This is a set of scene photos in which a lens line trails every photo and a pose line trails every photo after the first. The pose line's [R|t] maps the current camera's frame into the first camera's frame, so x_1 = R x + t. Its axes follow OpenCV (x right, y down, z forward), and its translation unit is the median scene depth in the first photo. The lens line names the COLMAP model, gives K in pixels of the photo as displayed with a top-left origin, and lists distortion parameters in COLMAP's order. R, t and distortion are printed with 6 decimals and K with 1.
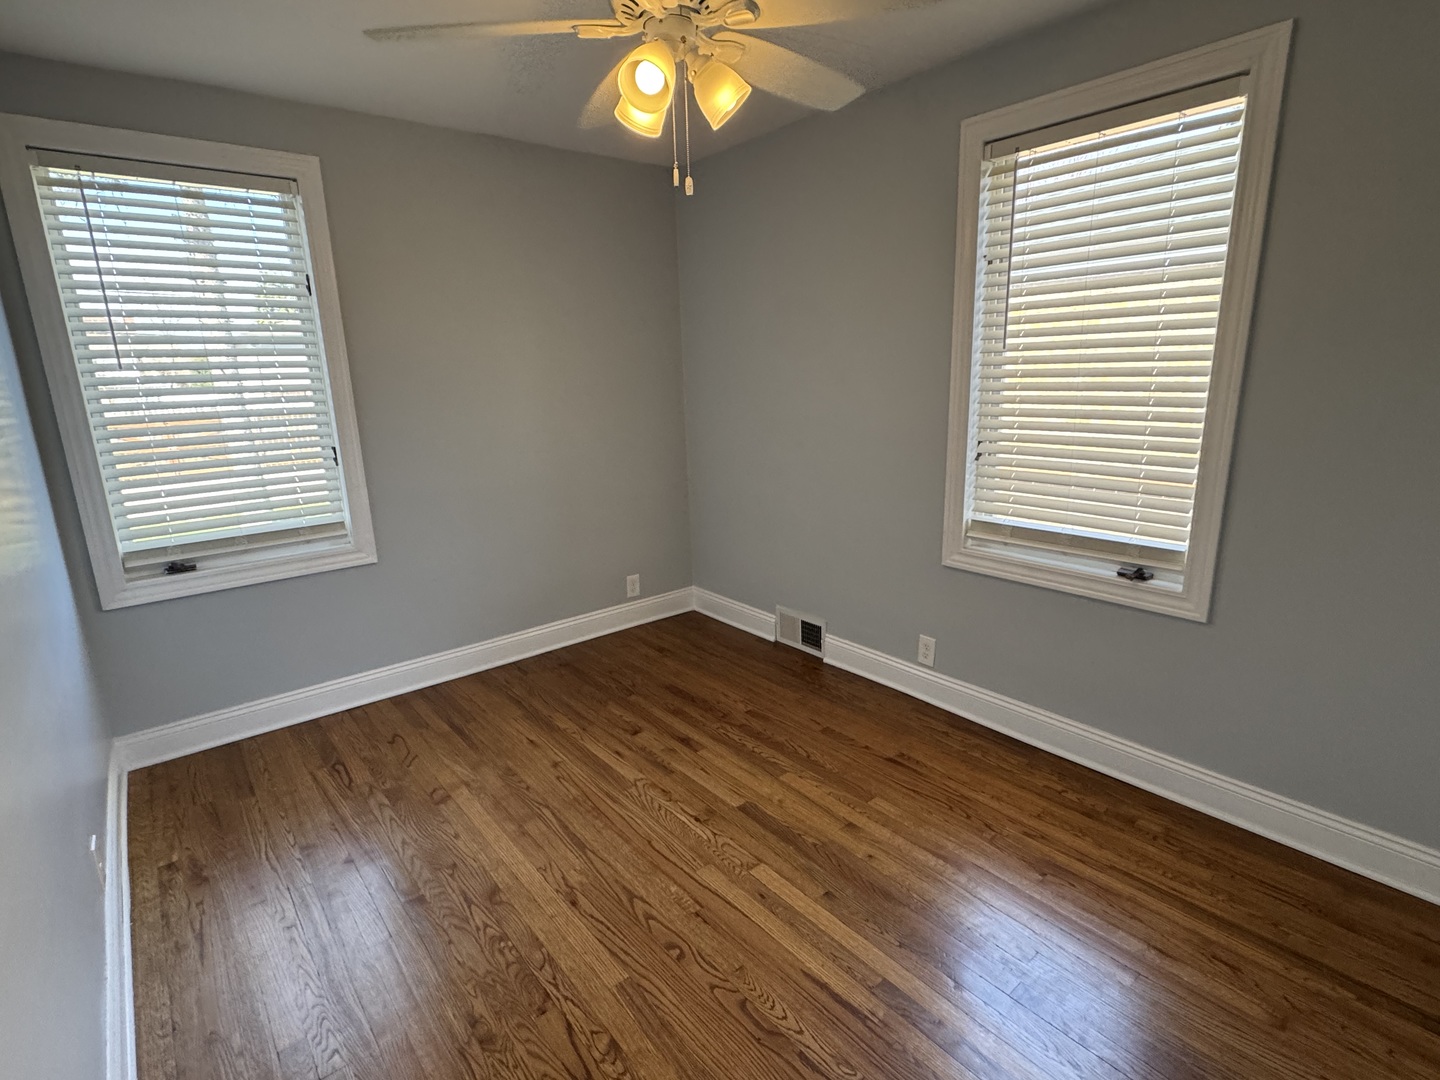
lens RADIAL K [[719.1, 0, 716.2], [0, 719.1, 542.1], [0, 0, 1]] dist [-0.000365, -0.000721]
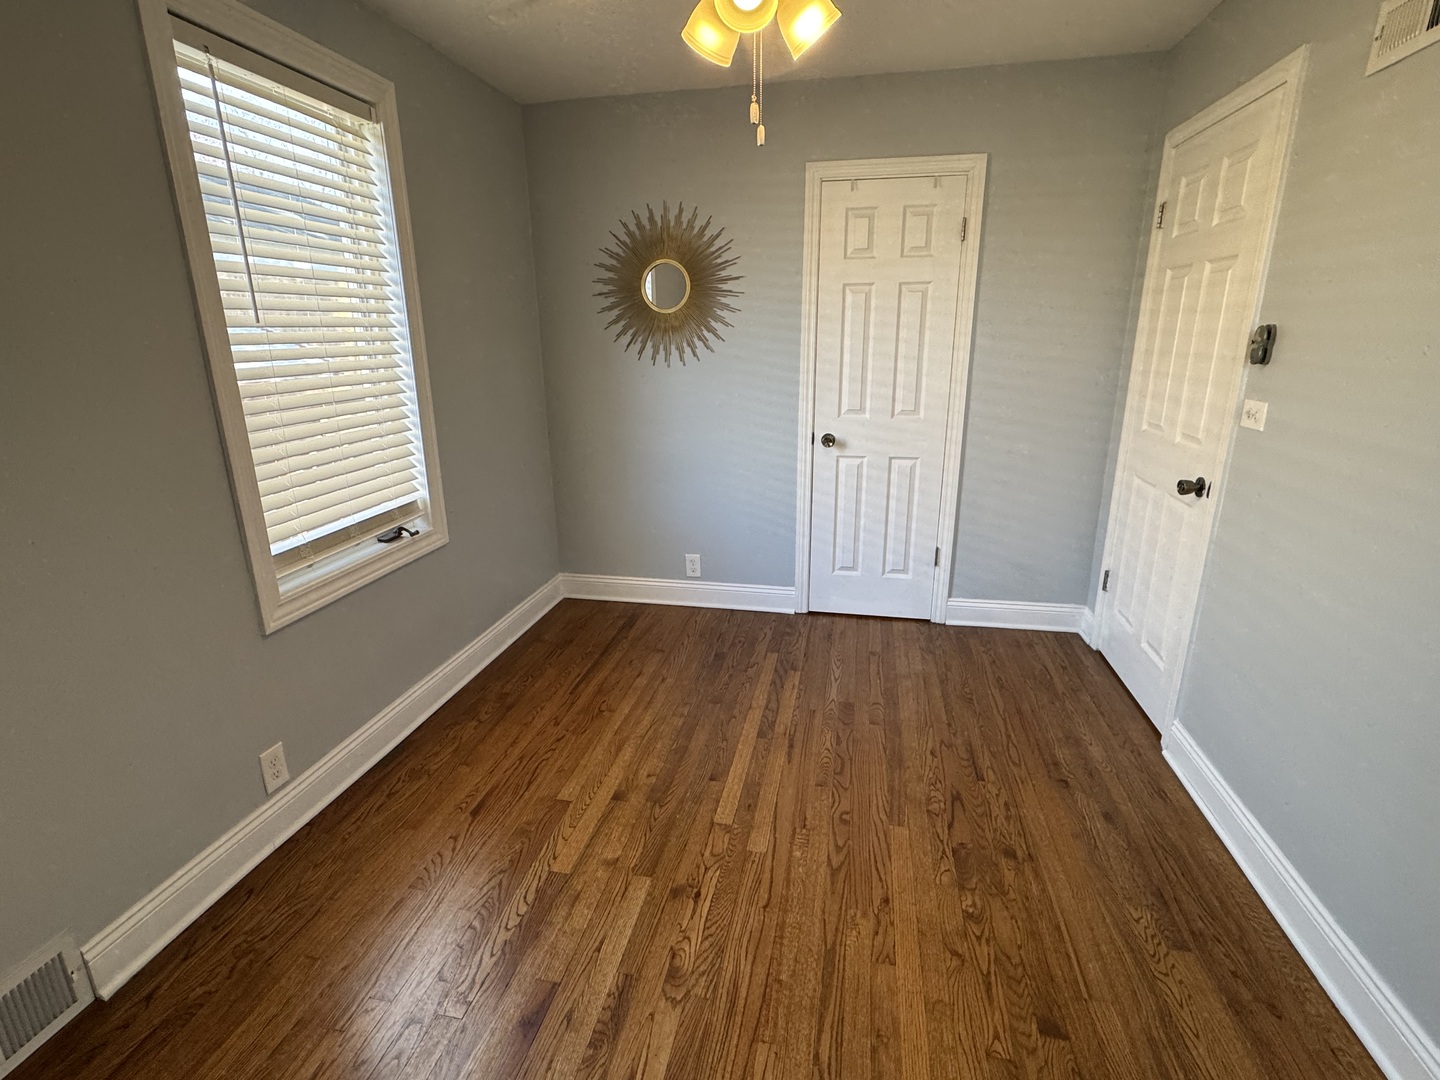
lens RADIAL K [[719.1, 0, 715.7], [0, 719.1, 538.4], [0, 0, 1]] dist [-0.000365, -0.000721]
pose [[-0.631681, -0.183388, 0.753225, -0.660382], [0.211894, 0.893774, 0.395310, -0.332621], [-0.745708, 0.409313, -0.525721, 1.426216]]
